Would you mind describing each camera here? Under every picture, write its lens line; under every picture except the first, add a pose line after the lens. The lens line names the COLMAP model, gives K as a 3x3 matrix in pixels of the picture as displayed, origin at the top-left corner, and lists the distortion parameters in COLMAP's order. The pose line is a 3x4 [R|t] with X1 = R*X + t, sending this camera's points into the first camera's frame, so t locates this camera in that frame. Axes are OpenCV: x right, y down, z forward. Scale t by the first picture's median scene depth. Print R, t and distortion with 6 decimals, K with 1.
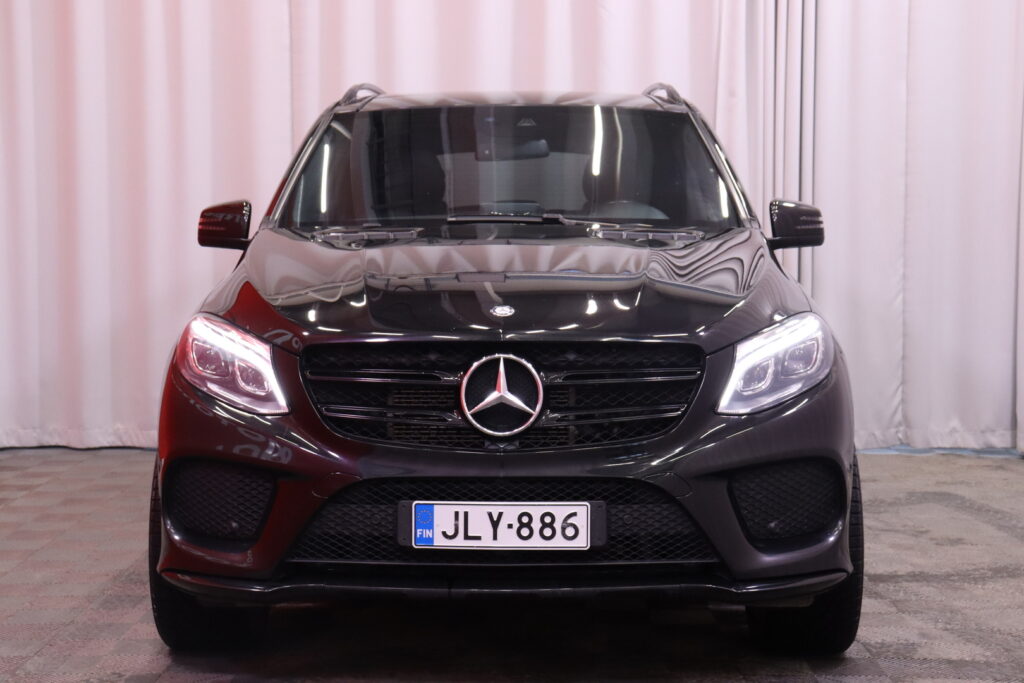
lens RADIAL K [[1892.6, 0, 511.0], [0, 1892.6, 335.2], [0, 0, 1]] dist [0.122317, 0.000000]
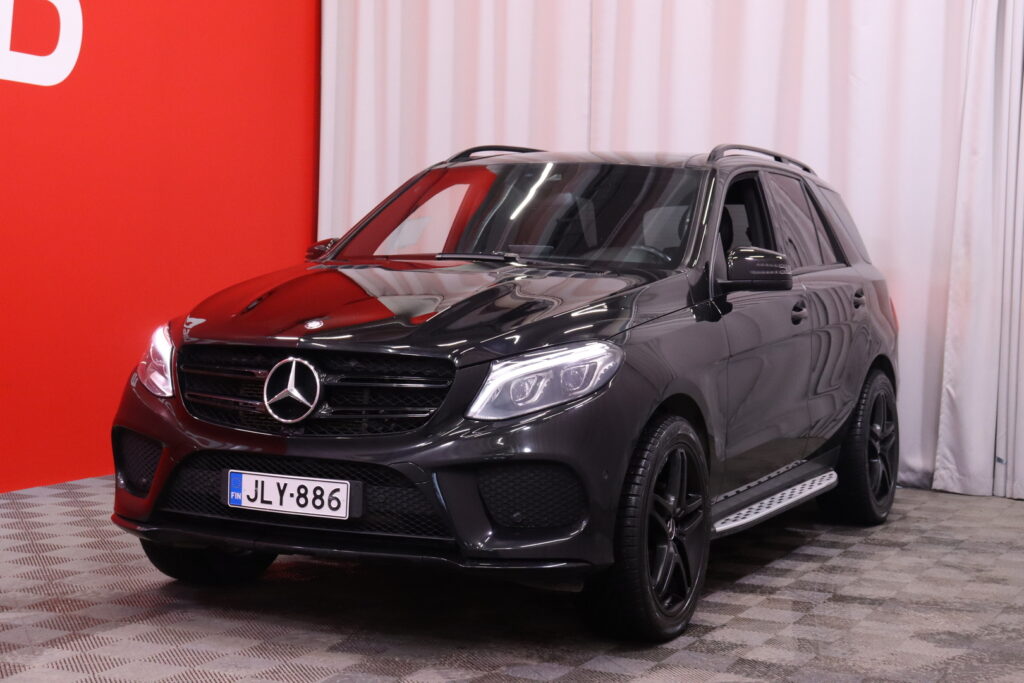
lens RADIAL K [[1703.2, 0, 519.1], [0, 1703.2, 348.2], [0, 0, 1]] dist [0.211978, 0.000000]
pose [[0.901726, 0.047066, -0.429739, 0.615544], [-0.054654, 0.998491, -0.005323, 0.001543], [0.428840, 0.028286, 0.902938, 0.040227]]
